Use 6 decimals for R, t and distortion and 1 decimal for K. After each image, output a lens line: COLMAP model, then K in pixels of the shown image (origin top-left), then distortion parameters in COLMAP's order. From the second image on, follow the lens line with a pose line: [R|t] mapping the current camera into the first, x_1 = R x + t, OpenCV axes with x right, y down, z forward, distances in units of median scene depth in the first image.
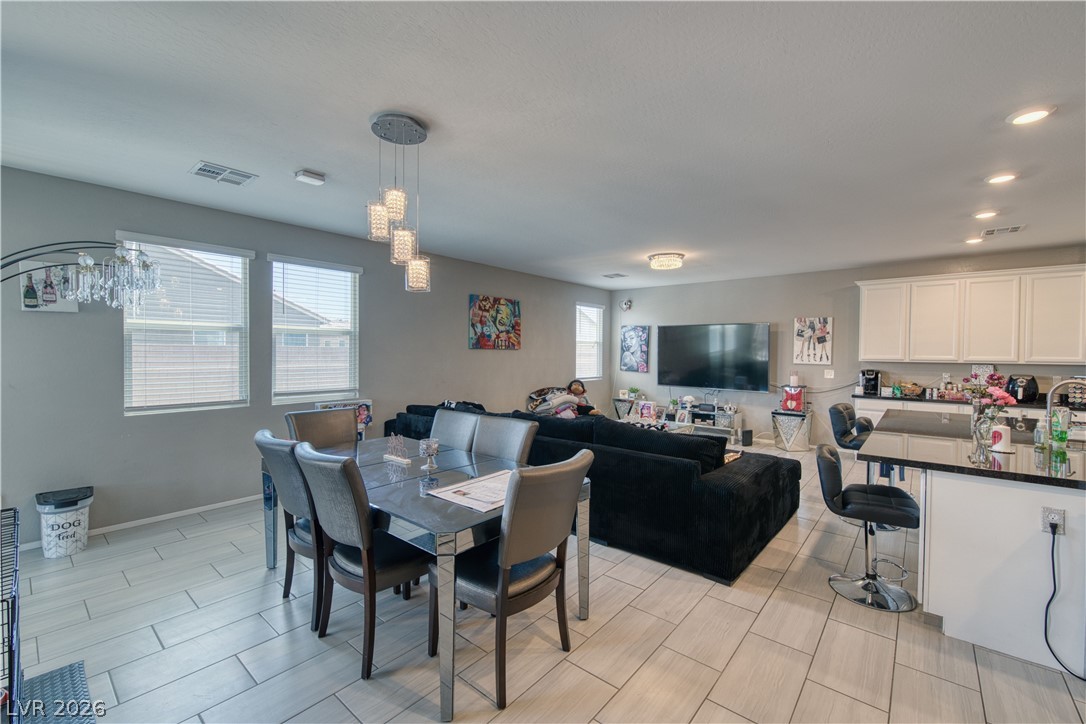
lens RADIAL K [[451.2, 0, 550.0], [0, 451.2, 358.2], [0, 0, 1]] dist [-0.002212, -0.000860]
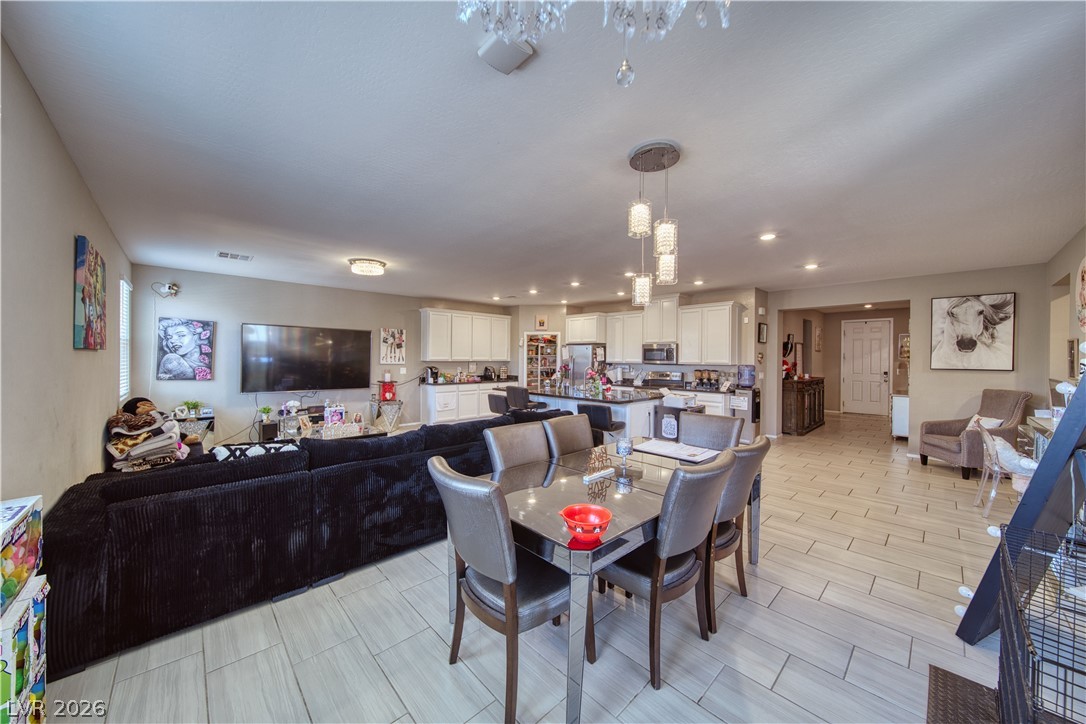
lens RADIAL K [[380.1, 0, 542.5], [0, 380.1, 358.8], [0, 0, 1]] dist [-0.001921, -0.000097]
pose [[0.122108, -0.010818, 0.992458, -0.494131], [0.007037, 0.999925, 0.010033, -0.010701], [-0.992492, 0.005759, 0.122175, 0.444371]]
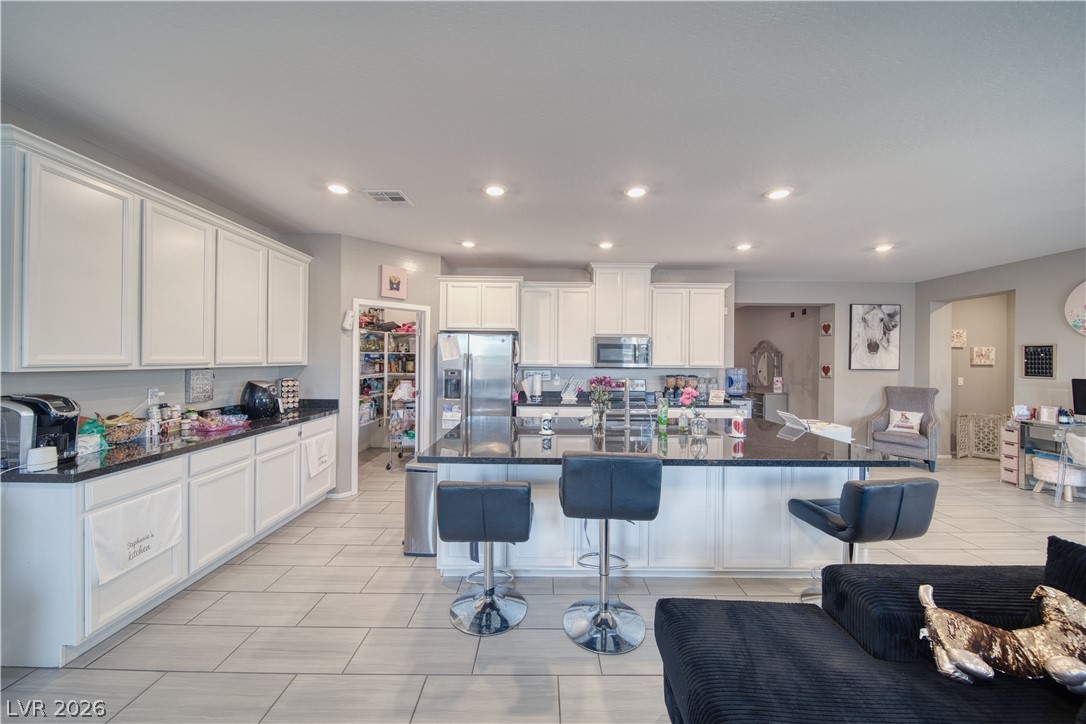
lens RADIAL K [[380.1, 0, 542.5], [0, 380.1, 358.8], [0, 0, 1]] dist [-0.001921, -0.000097]
pose [[-0.638949, -0.014313, 0.769116, 0.215247], [-0.004678, 0.999881, 0.014721, -0.008882], [-0.769235, 0.005808, -0.638940, 0.835806]]
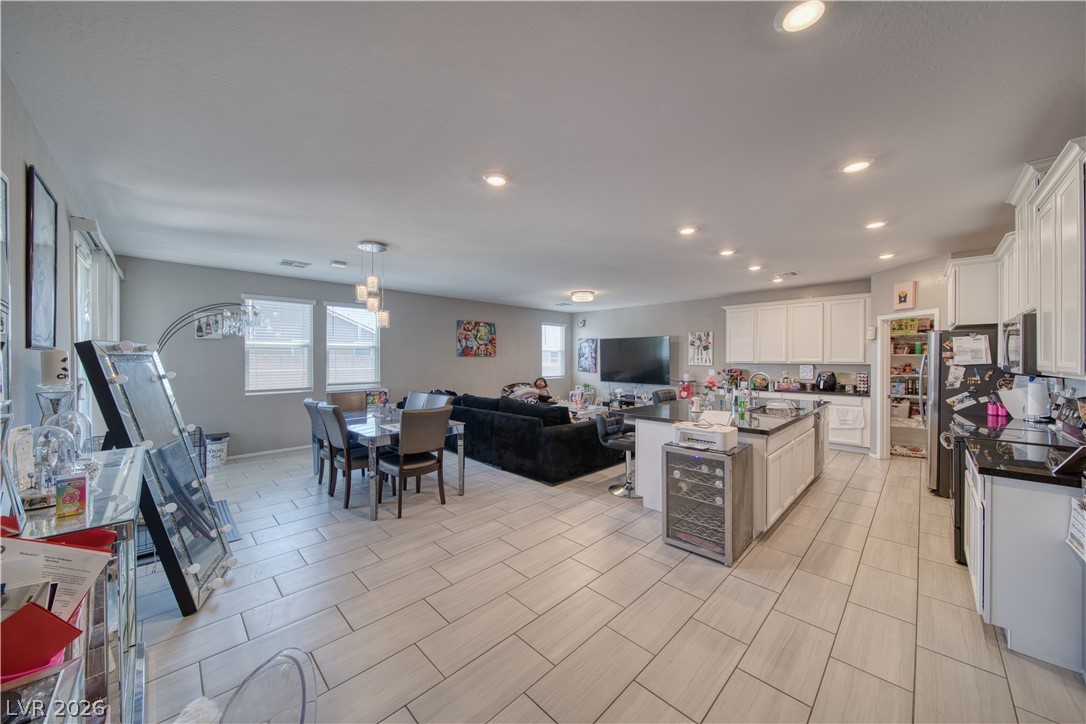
lens RADIAL K [[380.1, 0, 542.5], [0, 380.1, 358.8], [0, 0, 1]] dist [-0.001921, -0.000097]
pose [[0.995345, -0.007542, -0.096082, 0.217412], [0.006336, 0.999897, -0.012842, 0.004844], [0.096169, 0.012173, 0.995291, -0.225084]]
